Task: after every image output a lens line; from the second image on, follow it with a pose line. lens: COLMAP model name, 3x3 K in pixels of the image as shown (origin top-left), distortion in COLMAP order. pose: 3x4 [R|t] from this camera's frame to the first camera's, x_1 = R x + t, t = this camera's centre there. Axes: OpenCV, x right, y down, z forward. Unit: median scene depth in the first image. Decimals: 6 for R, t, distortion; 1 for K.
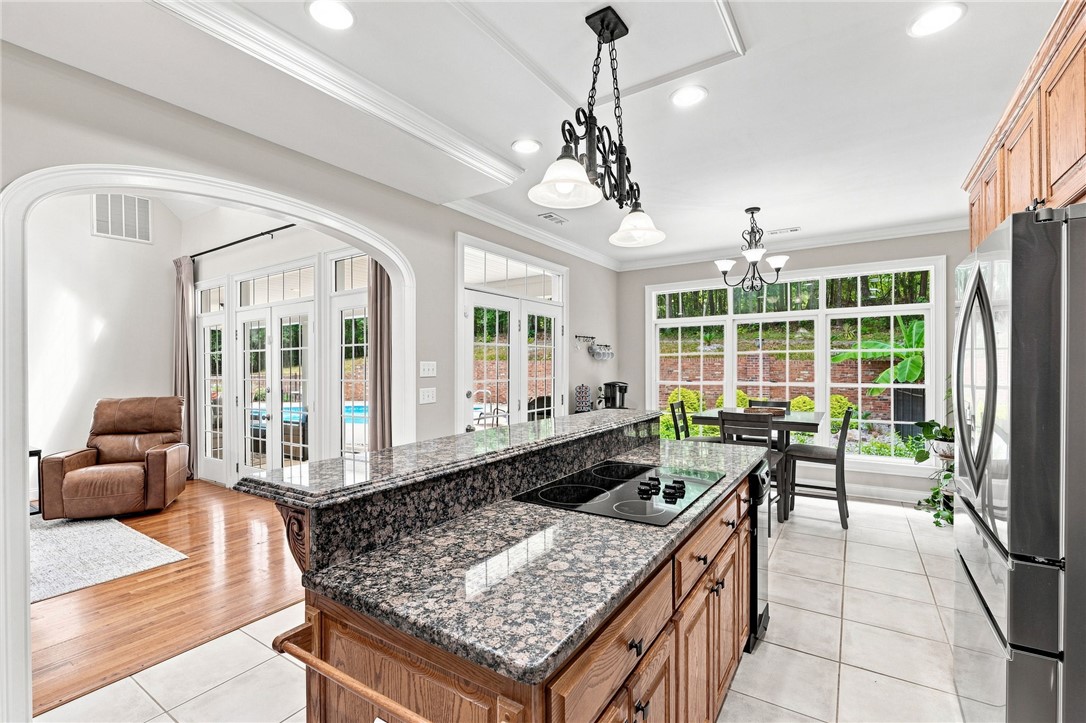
lens RADIAL K [[476.1, 0, 541.3], [0, 476.1, 365.0], [0, 0, 1]] dist [-0.009668, -0.000104]
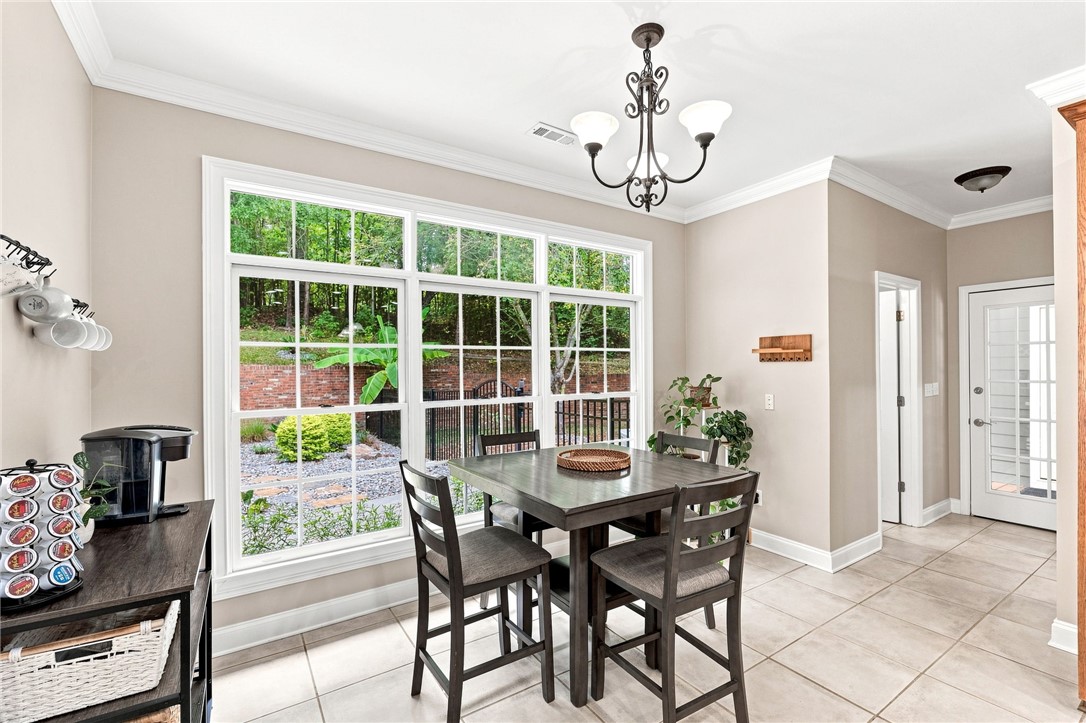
lens RADIAL K [[476.1, 0, 543.4], [0, 476.1, 364.0], [0, 0, 1]] dist [-0.009668, -0.000104]
pose [[0.395892, 0.010717, 0.918235, -0.015164], [0.003429, 0.999908, -0.013149, 0.002048], [-0.918291, 0.008354, 0.395818, 0.717453]]
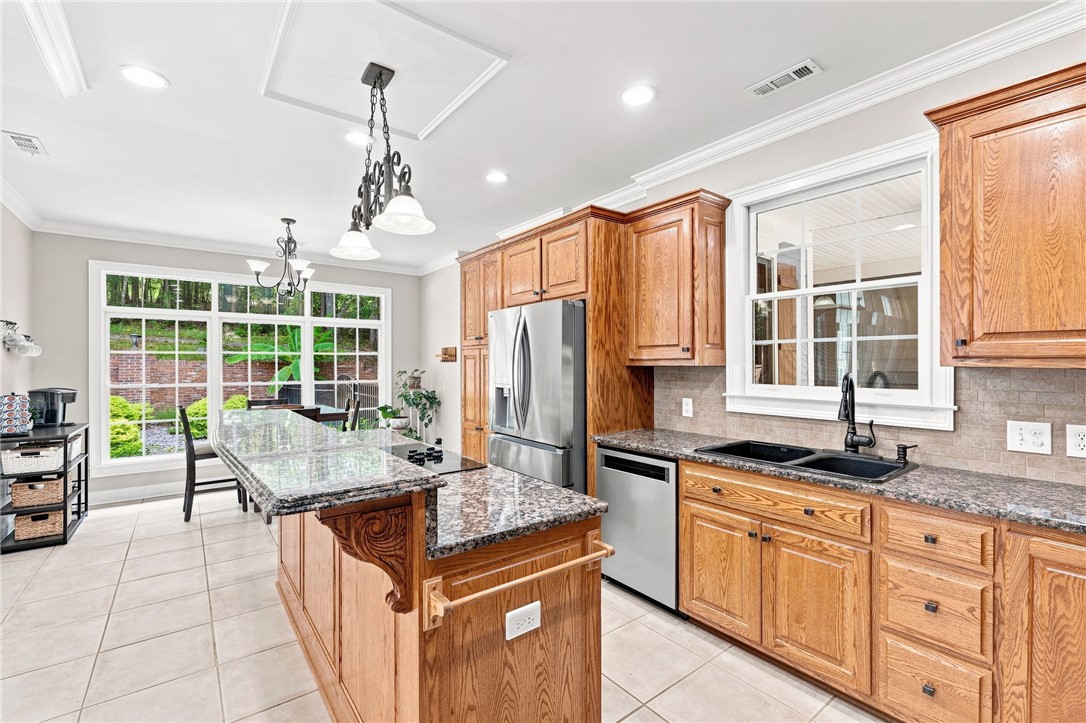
lens RADIAL K [[476.1, 0, 544.4], [0, 476.1, 363.3], [0, 0, 1]] dist [-0.009668, -0.000104]
pose [[0.326921, 0.009594, 0.945003, -0.297552], [-0.003605, 0.999954, -0.008905, 0.002865], [-0.945045, -0.000495, 0.326940, 0.078311]]
